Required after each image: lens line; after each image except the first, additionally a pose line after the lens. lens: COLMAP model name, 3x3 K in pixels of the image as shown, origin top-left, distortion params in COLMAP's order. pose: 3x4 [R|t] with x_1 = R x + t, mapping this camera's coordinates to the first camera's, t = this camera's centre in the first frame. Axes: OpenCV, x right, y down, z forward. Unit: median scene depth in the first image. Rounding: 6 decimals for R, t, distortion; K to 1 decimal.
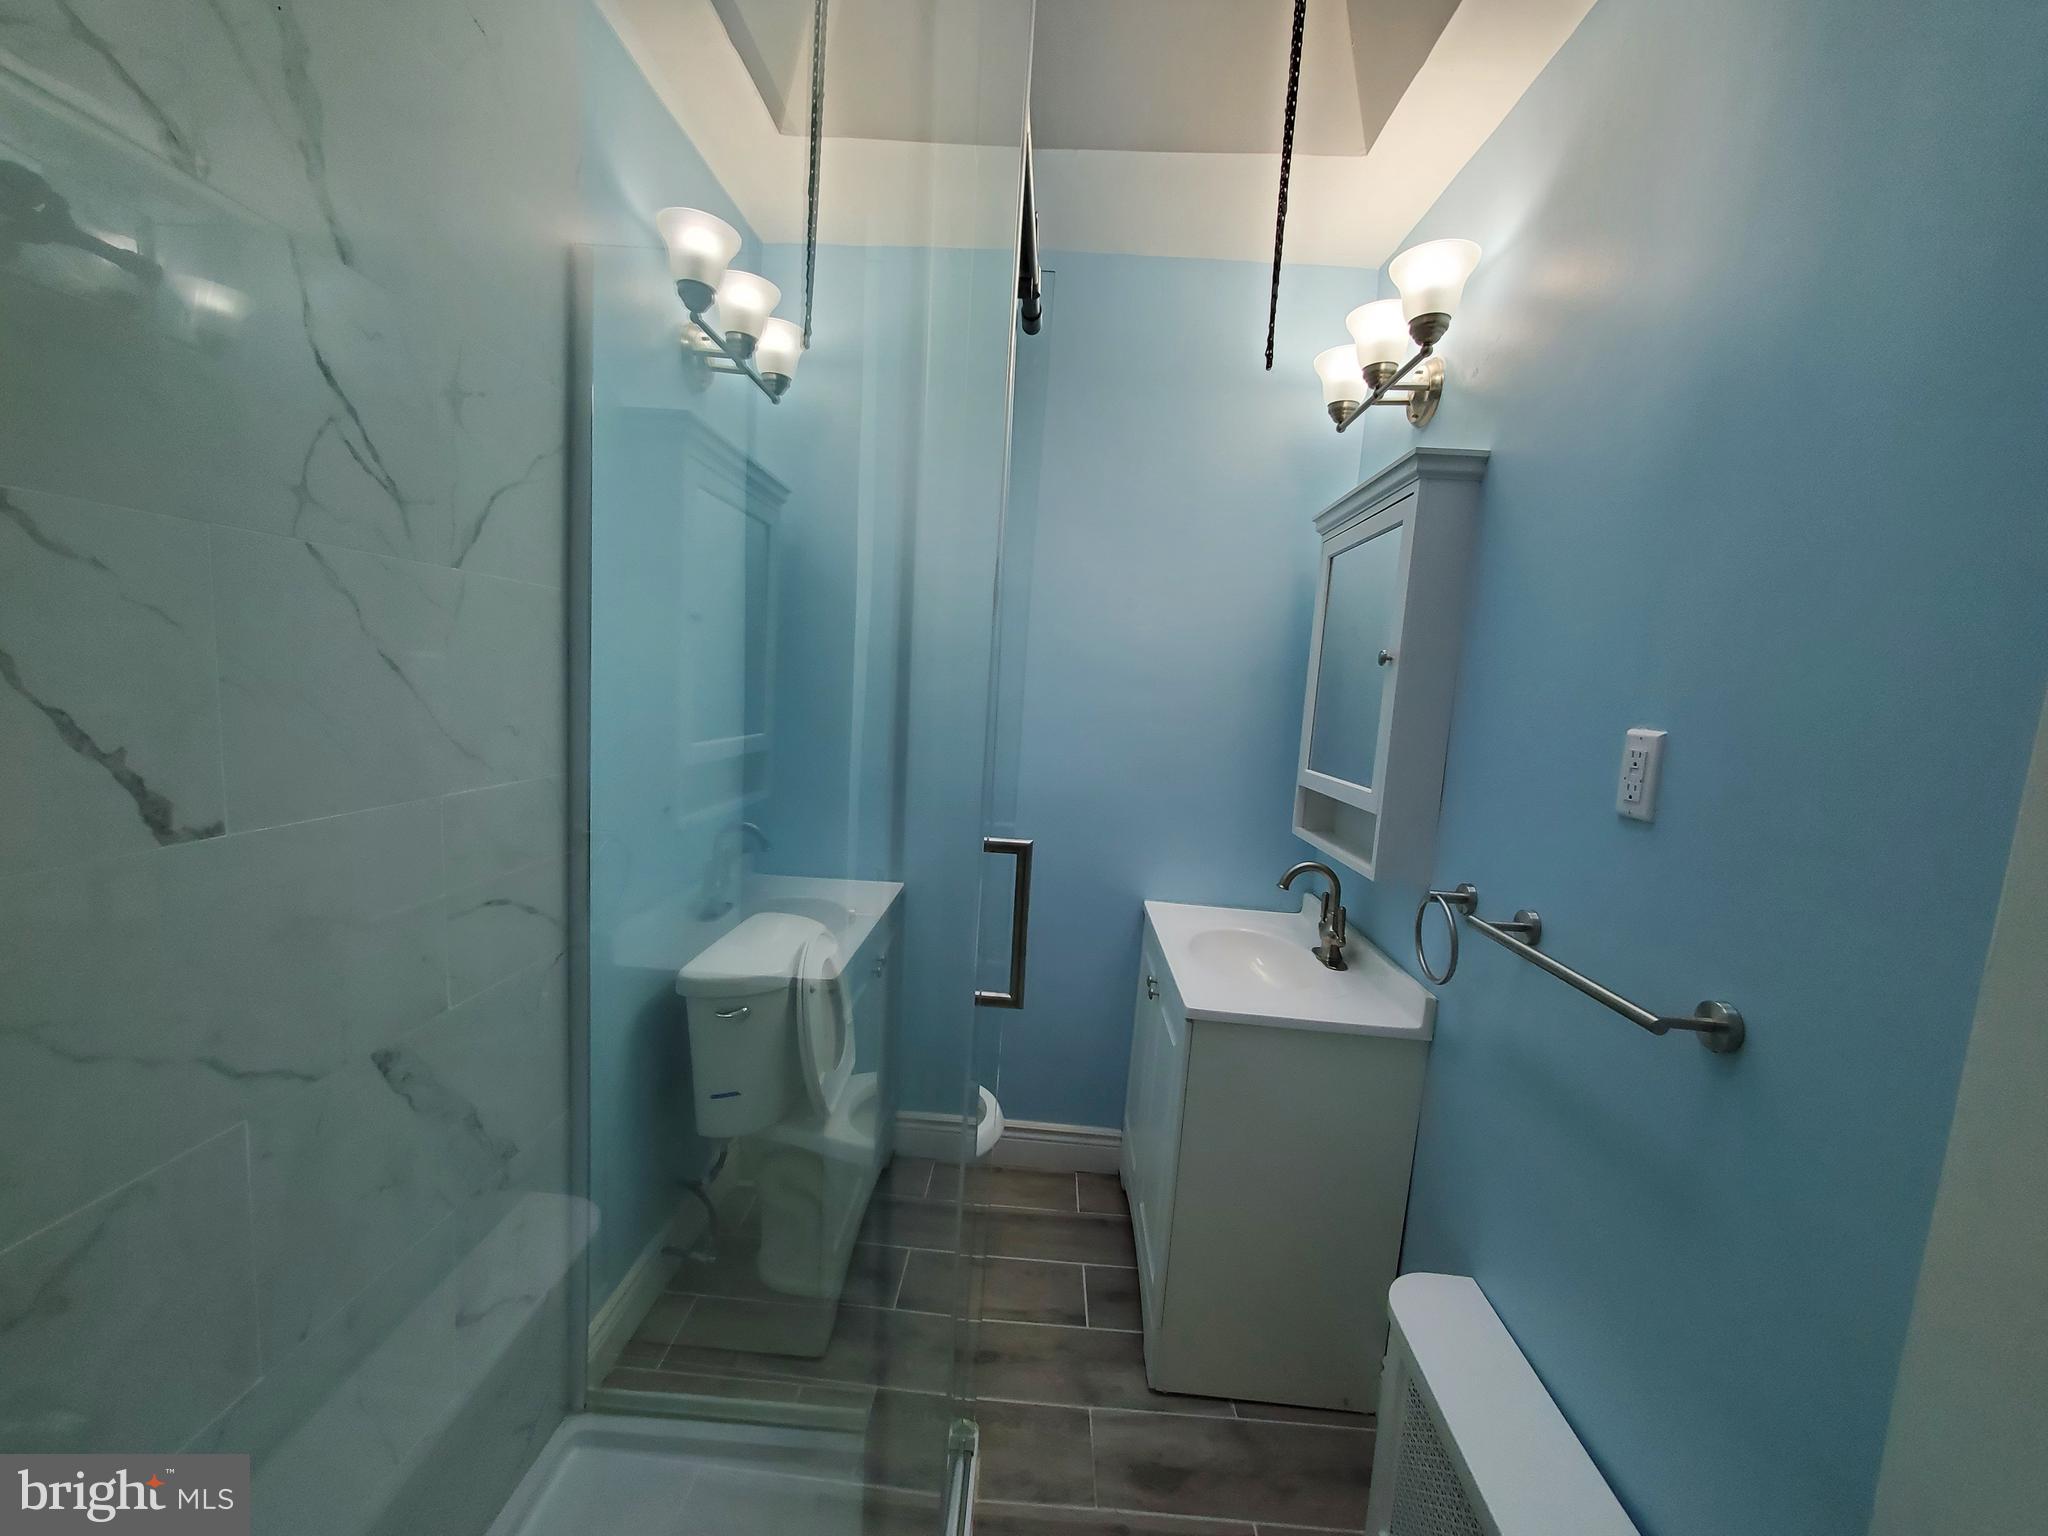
lens RADIAL K [[809.3, 0, 1015.3], [0, 809.3, 789.0], [0, 0, 1]] dist [0.001780, -0.000195]
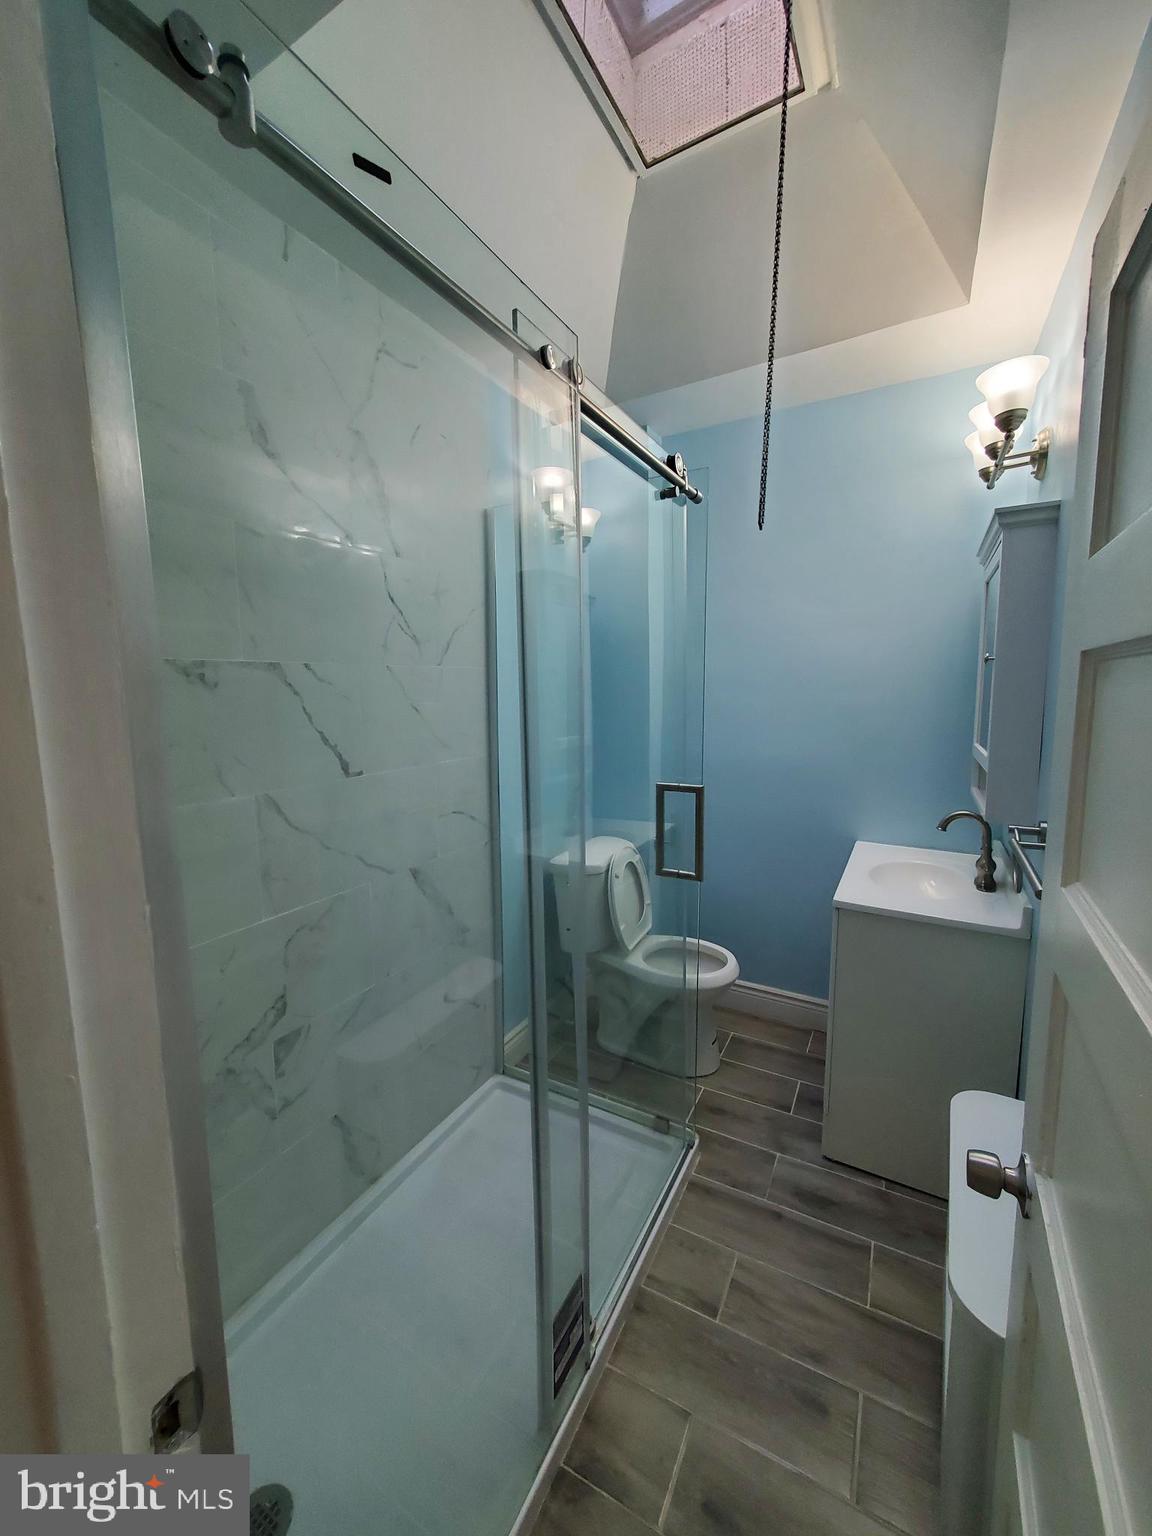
lens RADIAL K [[607.0, 0, 561.1], [0, 607.0, 763.6], [0, 0, 1]] dist [0.001780, -0.000195]
pose [[0.883273, -0.016082, -0.468583, 0.304040], [0.006996, 0.999752, -0.021125, 0.034334], [0.468807, 0.015380, 0.883167, -0.263039]]
